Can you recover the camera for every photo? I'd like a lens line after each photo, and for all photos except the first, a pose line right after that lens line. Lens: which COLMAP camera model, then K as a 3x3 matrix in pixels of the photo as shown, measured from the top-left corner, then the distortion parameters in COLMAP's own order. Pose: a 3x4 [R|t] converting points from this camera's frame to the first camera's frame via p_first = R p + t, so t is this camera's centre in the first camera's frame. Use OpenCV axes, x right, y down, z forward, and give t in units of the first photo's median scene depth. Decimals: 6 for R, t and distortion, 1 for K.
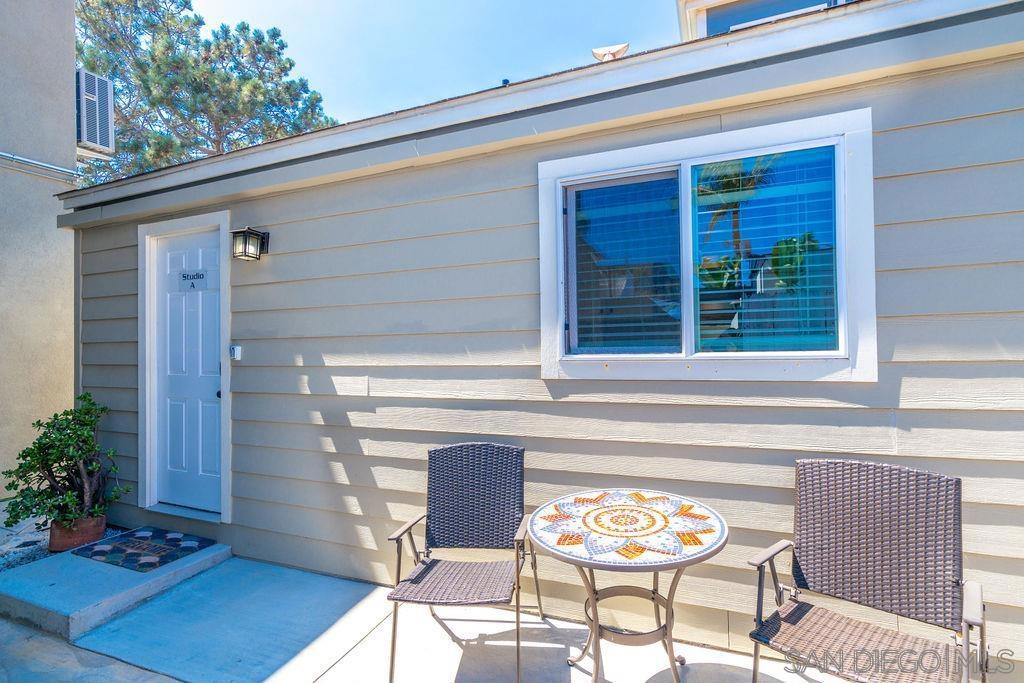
lens RADIAL K [[485.5, 0, 512.0], [0, 485.5, 341.5], [0, 0, 1]] dist [-0.003604, 0.000920]
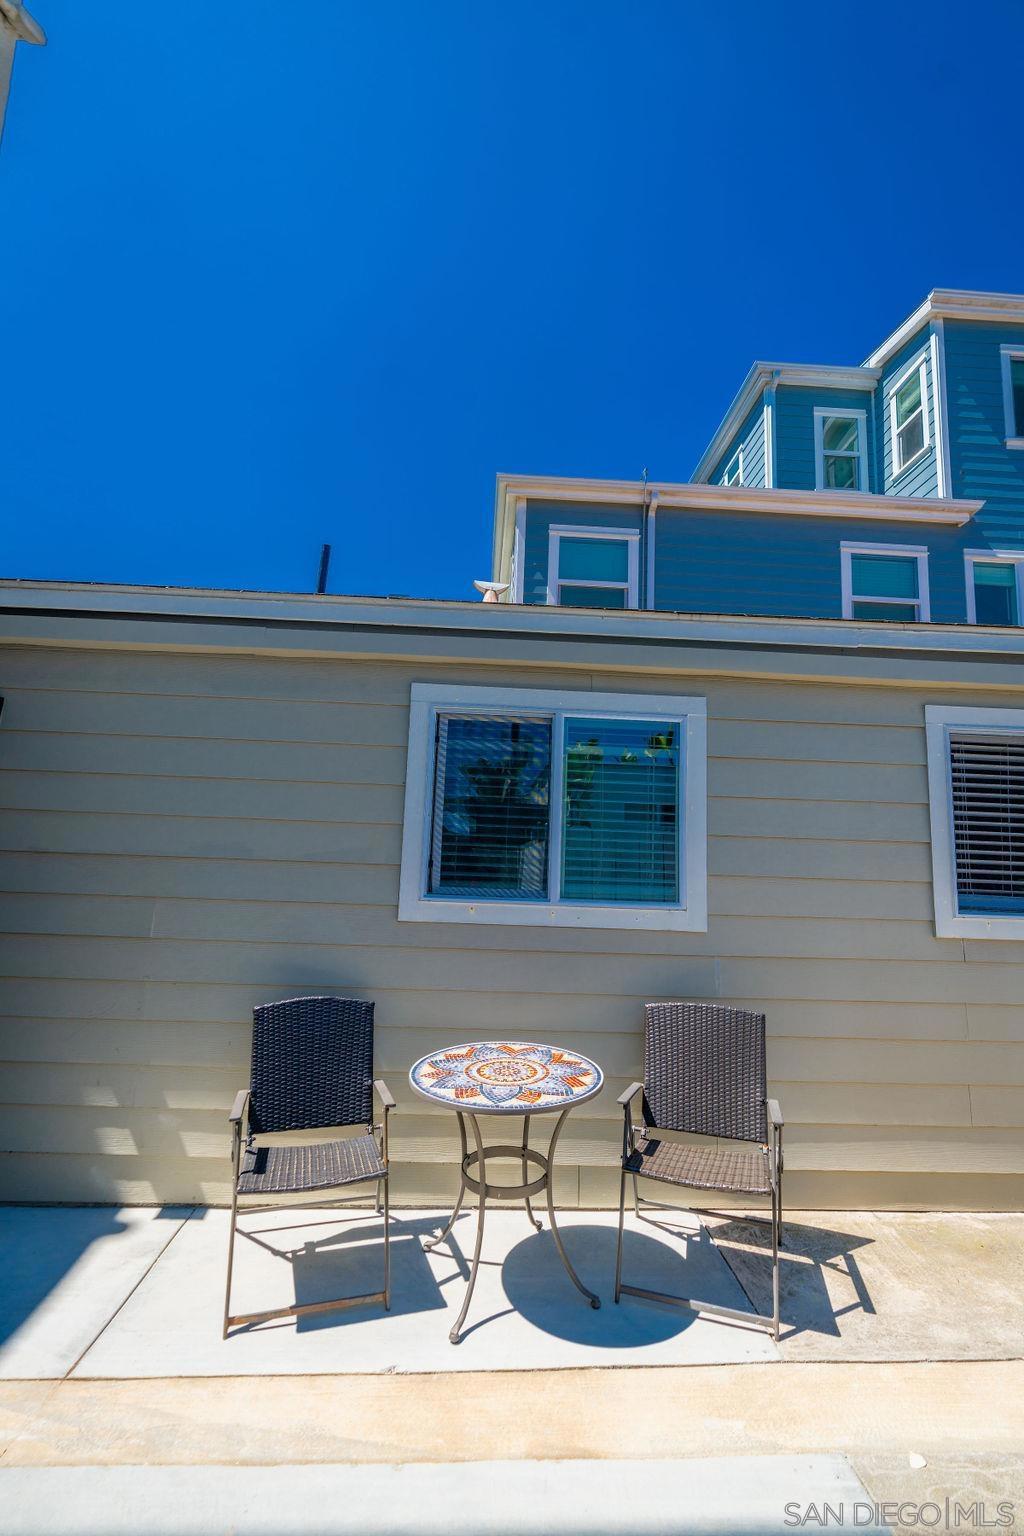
lens RADIAL K [[676.7, 0, 512.0], [0, 676.7, 768.0], [0, 0, 1]] dist [0.001790, 0.000352]
pose [[0.903287, 0.115837, 0.413103, -0.342203], [-0.060506, 0.987633, -0.144638, -0.037922], [-0.424749, 0.105654, 0.899125, -0.267624]]
